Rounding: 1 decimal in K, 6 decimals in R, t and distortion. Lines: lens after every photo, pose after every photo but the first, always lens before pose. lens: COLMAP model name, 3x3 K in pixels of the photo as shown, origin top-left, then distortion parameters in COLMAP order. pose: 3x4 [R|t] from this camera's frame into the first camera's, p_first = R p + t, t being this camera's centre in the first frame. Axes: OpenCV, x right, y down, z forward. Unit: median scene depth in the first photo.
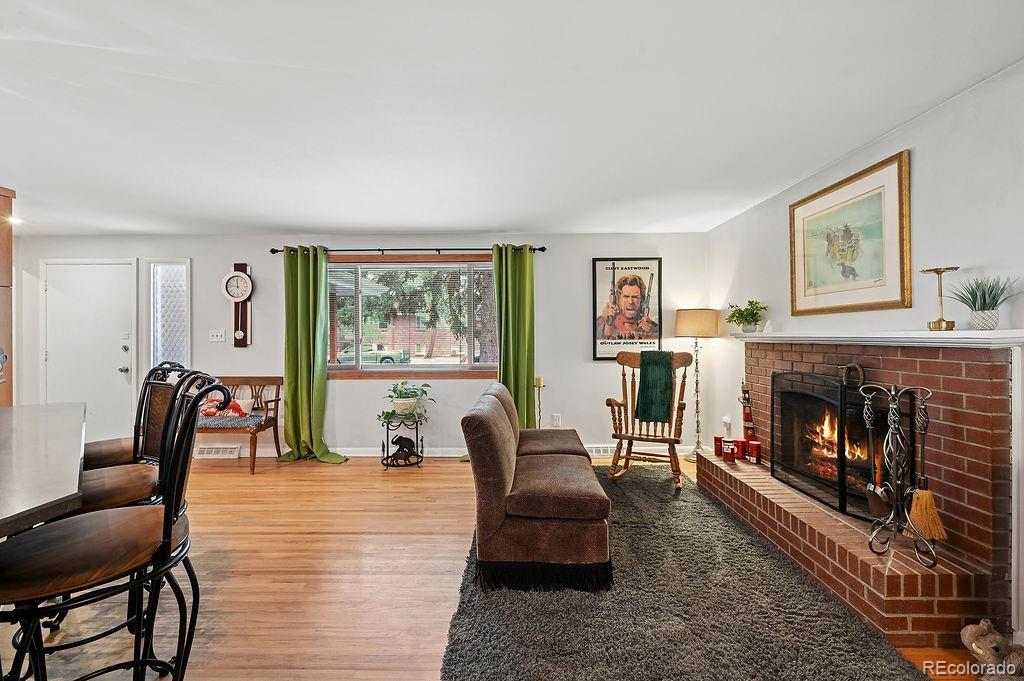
lens RADIAL K [[432.7, 0, 509.8], [0, 432.7, 335.4], [0, 0, 1]] dist [-0.000210, -0.000059]
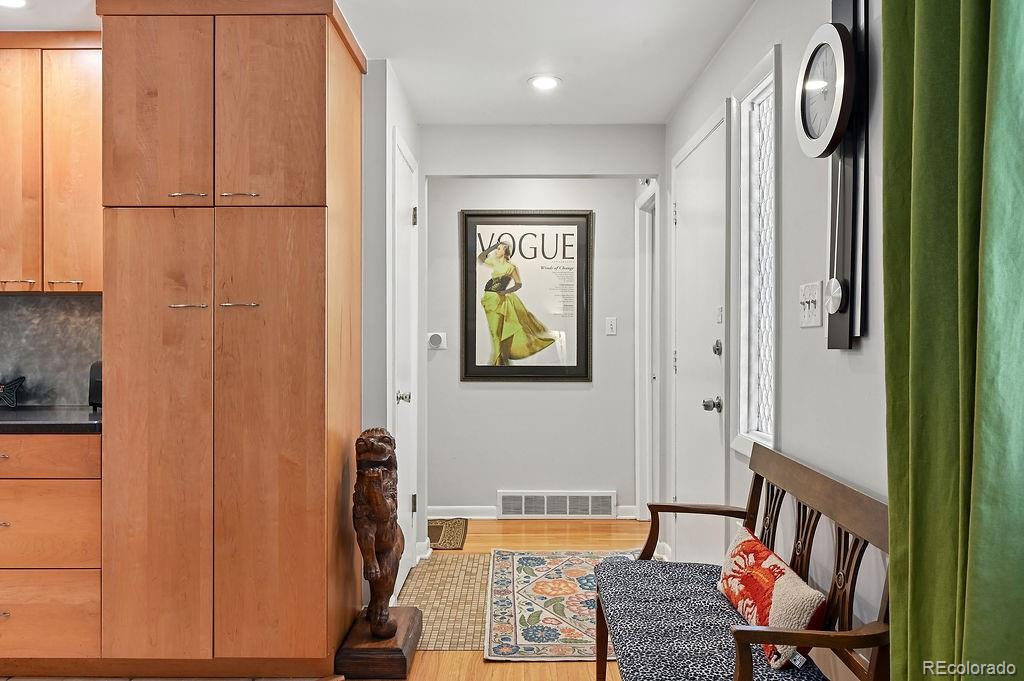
lens RADIAL K [[808.5, 0, 512.0], [0, 808.5, 340.5], [0, 0, 1]] dist [-0.005078, -0.002510]
pose [[0.018417, 0.004290, -0.999821, -0.195818], [0.000737, 0.999990, 0.004304, 0.021036], [0.999830, -0.000816, 0.018414, 0.833739]]
